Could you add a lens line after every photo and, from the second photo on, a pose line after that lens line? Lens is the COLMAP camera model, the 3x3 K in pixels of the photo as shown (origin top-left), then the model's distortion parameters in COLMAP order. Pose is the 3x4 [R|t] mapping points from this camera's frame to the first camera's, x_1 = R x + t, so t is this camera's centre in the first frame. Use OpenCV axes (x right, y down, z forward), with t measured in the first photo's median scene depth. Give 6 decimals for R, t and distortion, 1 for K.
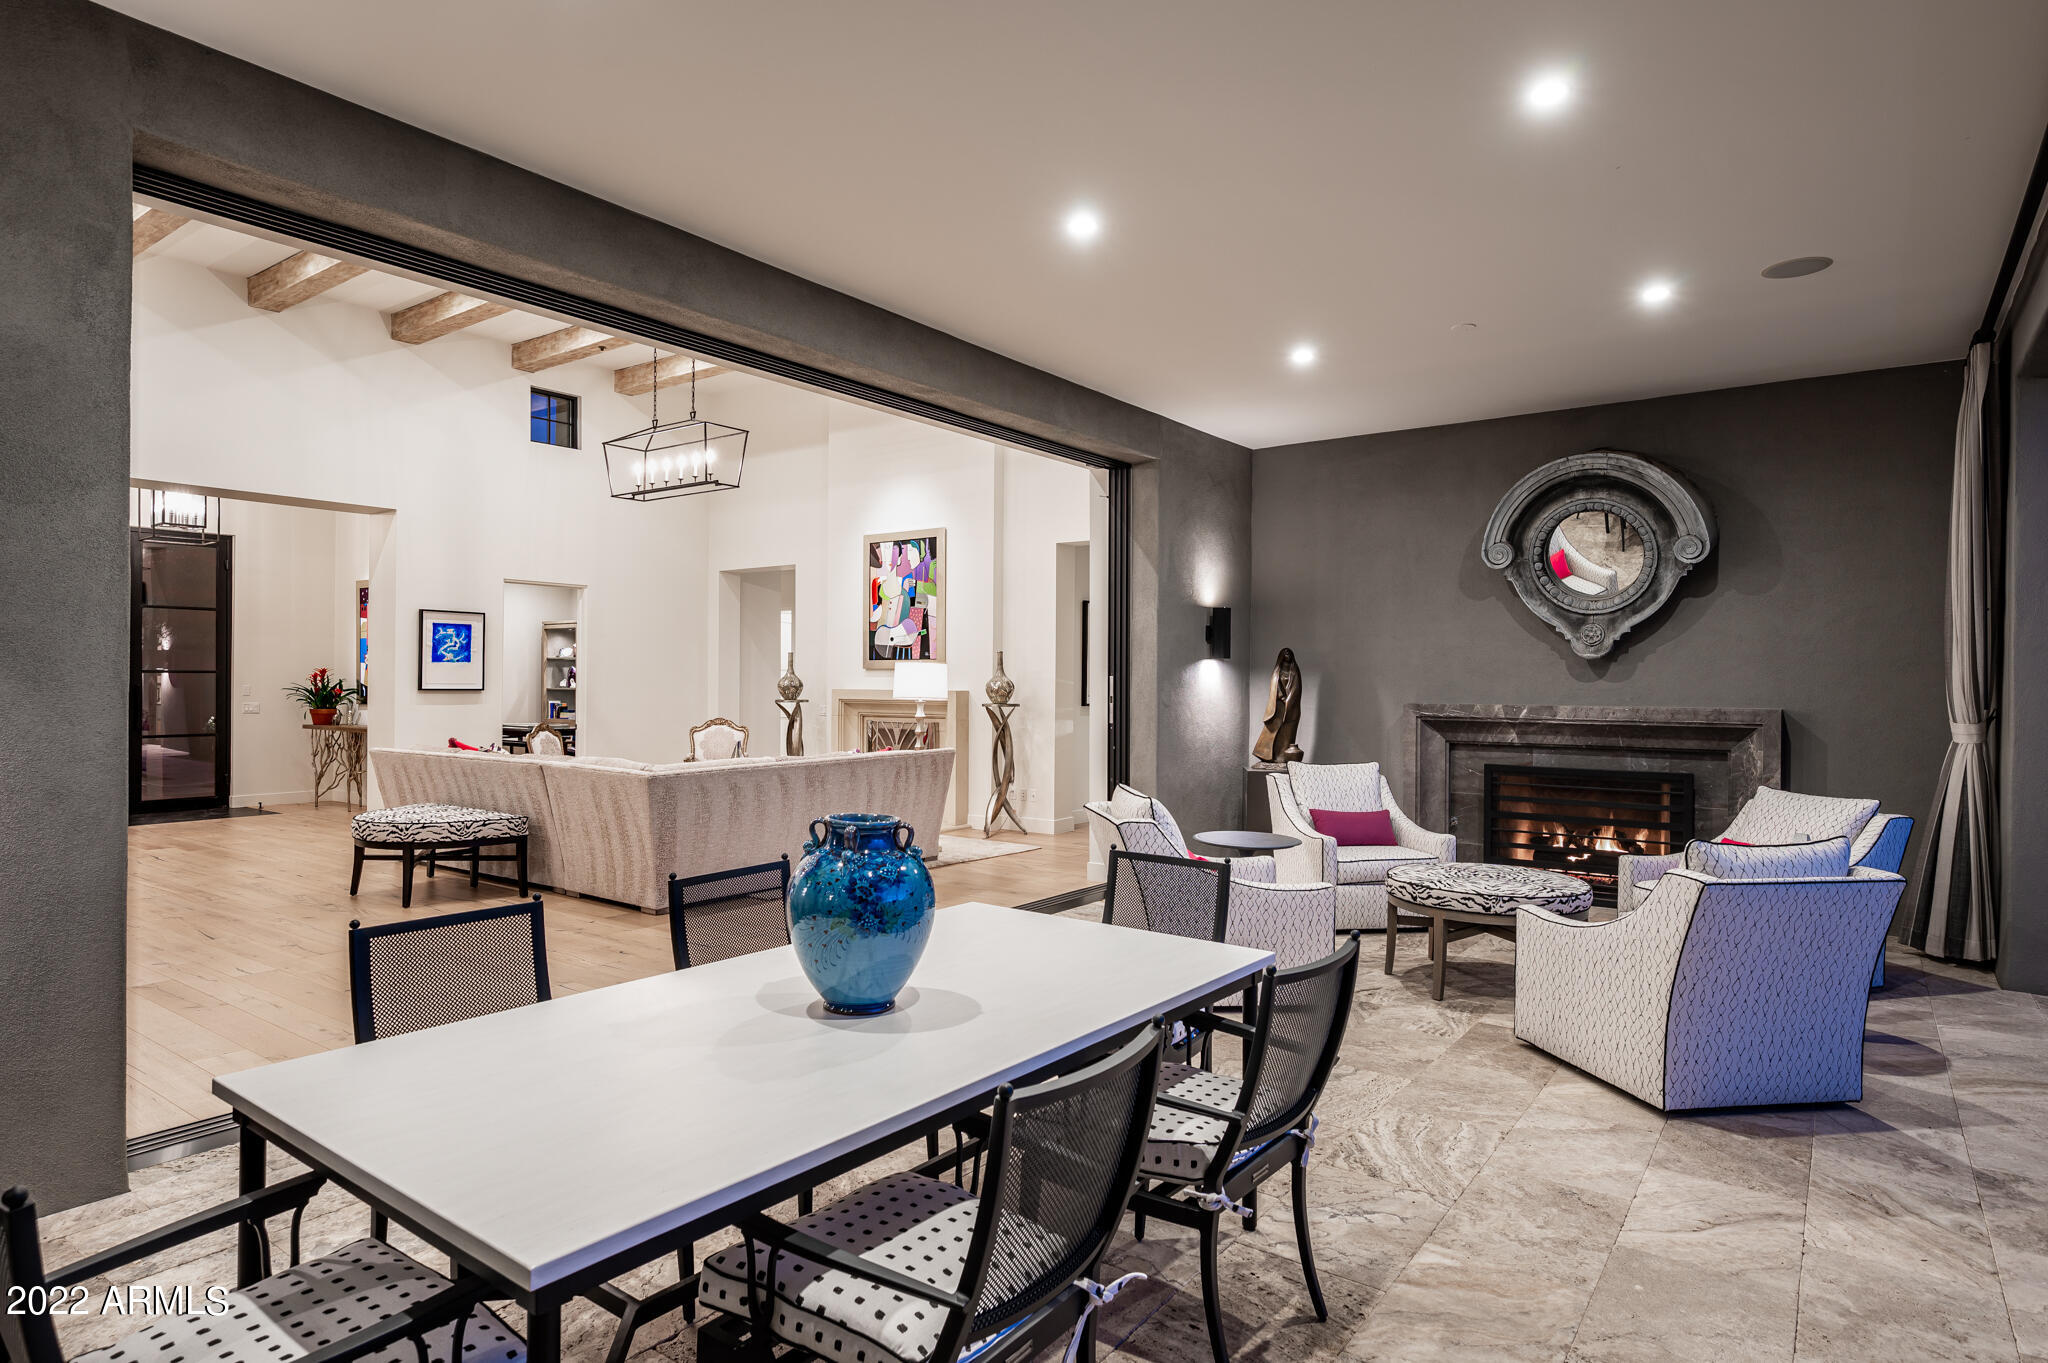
lens RADIAL K [[1134.9, 0, 1021.0], [0, 1134.9, 679.1], [0, 0, 1]] dist [0.001644, 0.000681]
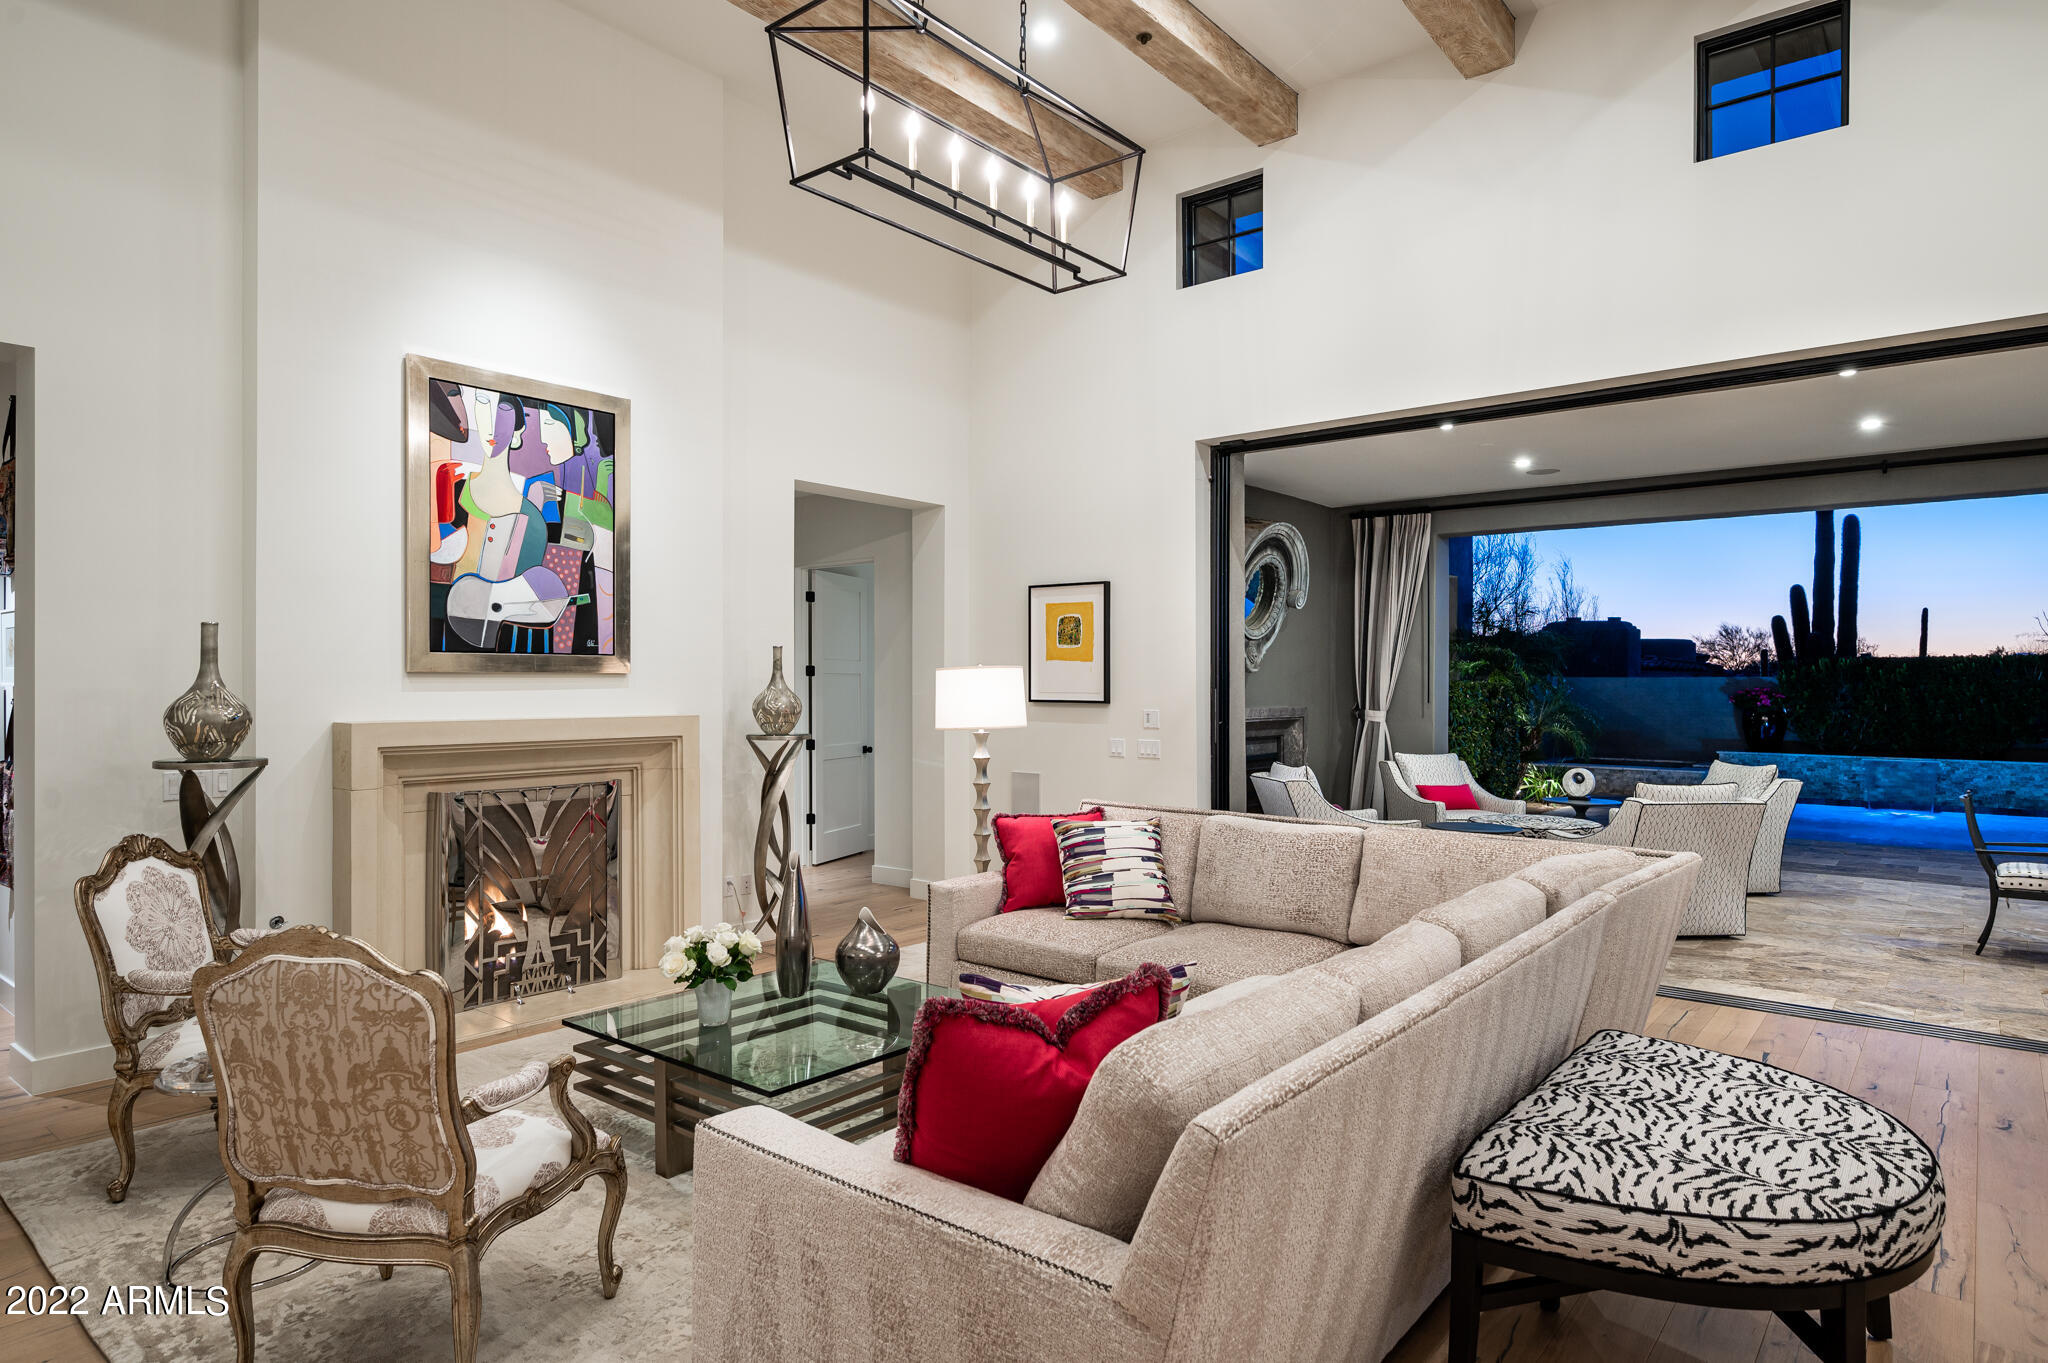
lens RADIAL K [[1174.1, 0, 1018.3], [0, 1174.1, 680.8], [0, 0, 1]] dist [0.000947, -0.000516]
pose [[0.051958, -0.003191, 0.998644, -0.843988], [-0.002148, 0.999992, 0.003307, -0.011596], [-0.998647, -0.002317, 0.051951, 1.134371]]
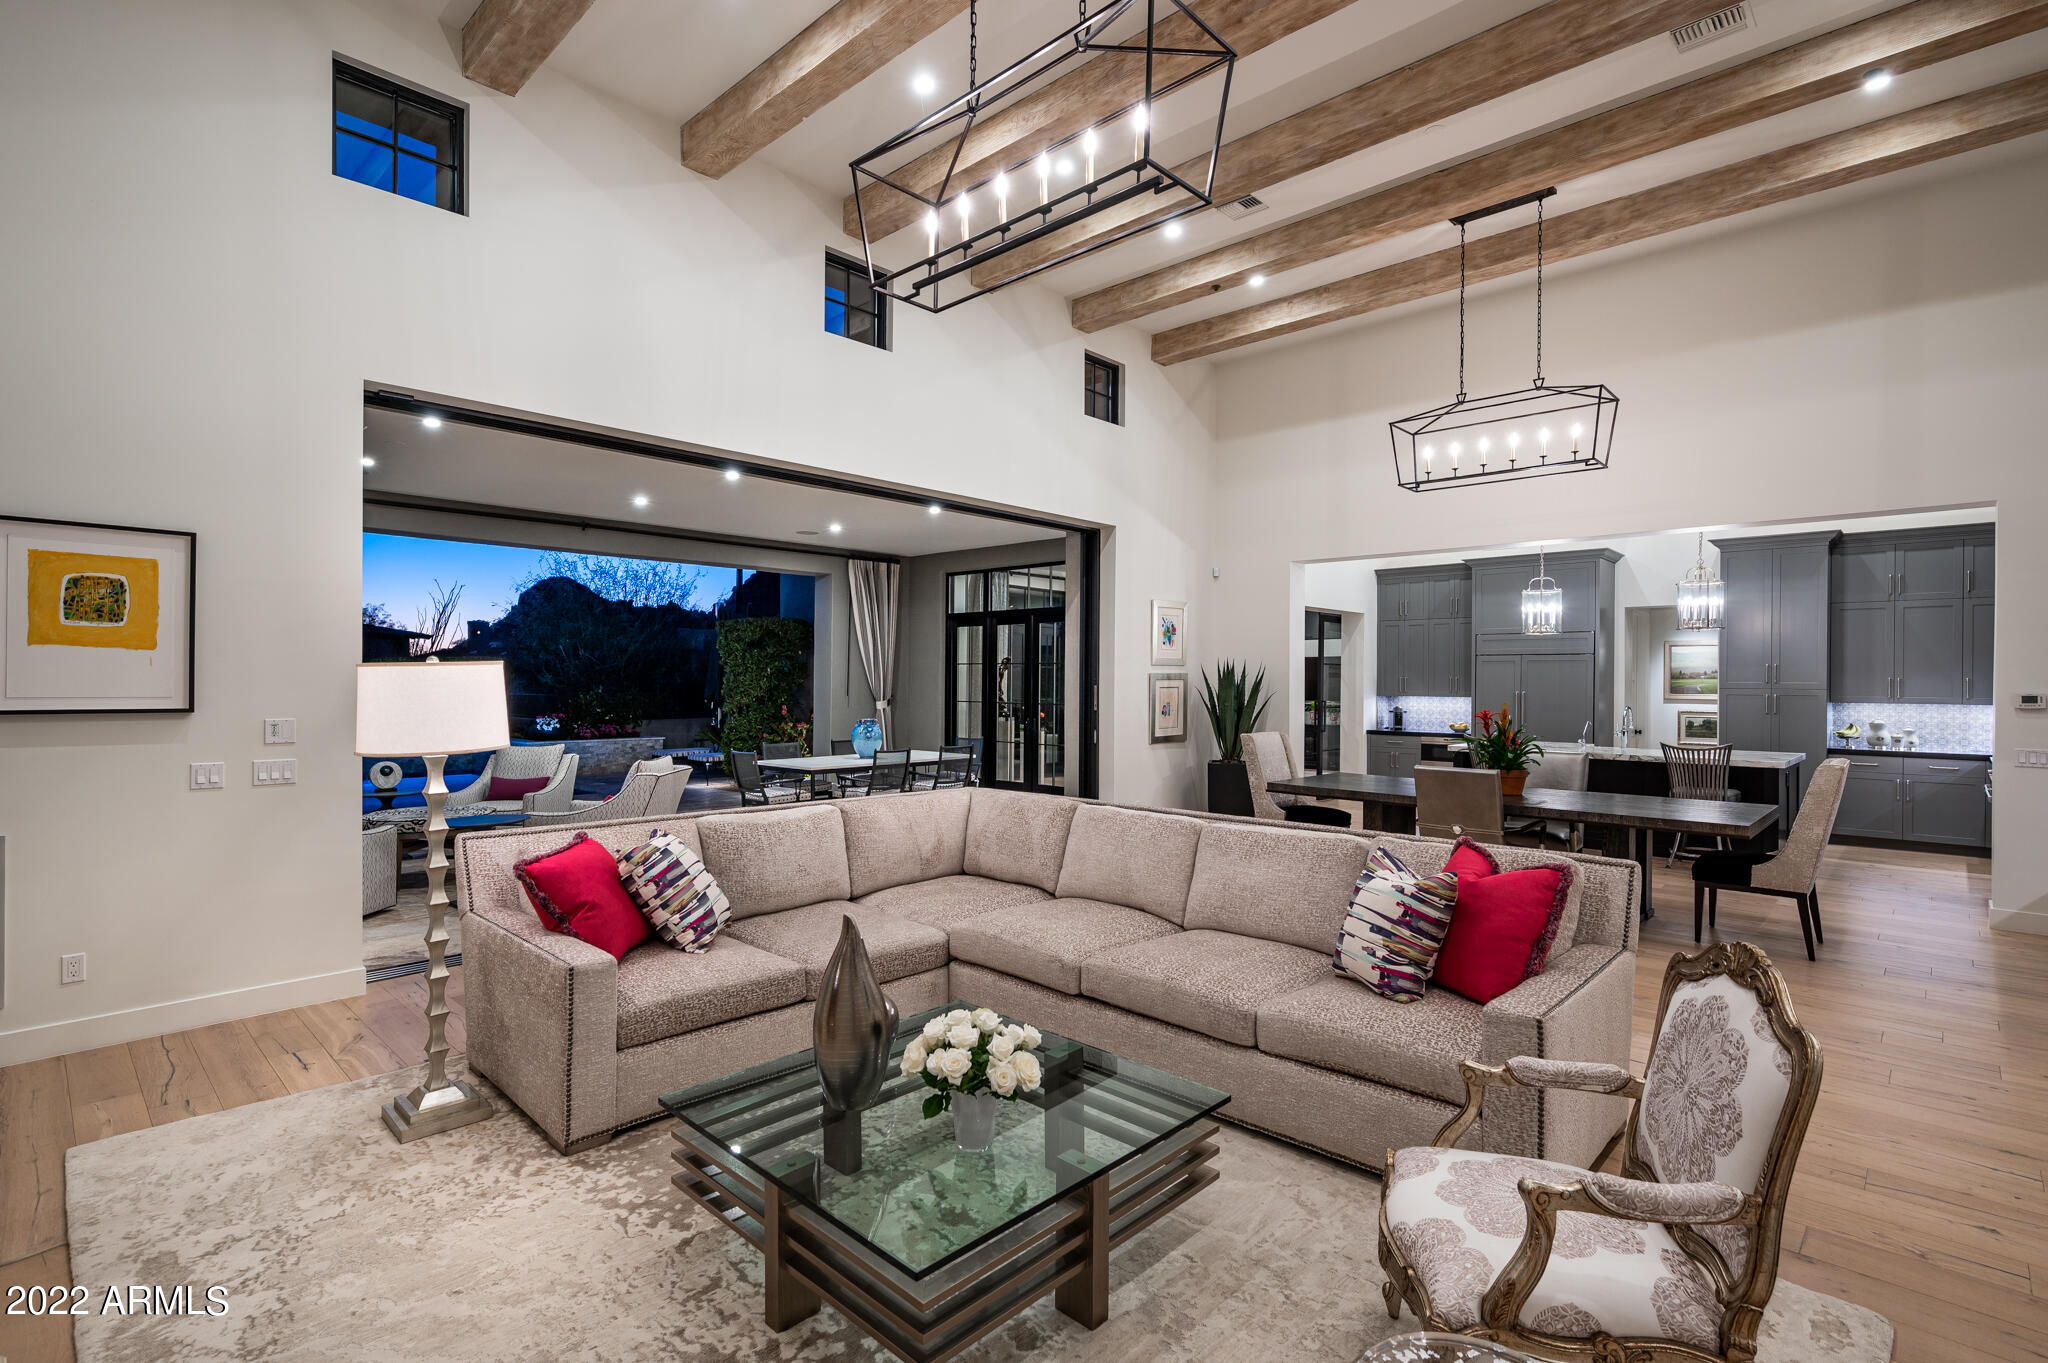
lens RADIAL K [[969.0, 0, 1018.6], [0, 969.0, 680.5], [0, 0, 1]] dist [0.000726, 0.000089]
pose [[-0.991504, -0.009377, 0.129739, -0.414352], [-0.009675, 0.999952, -0.001672, -0.011300], [-0.129717, -0.002914, -0.991547, 1.582656]]
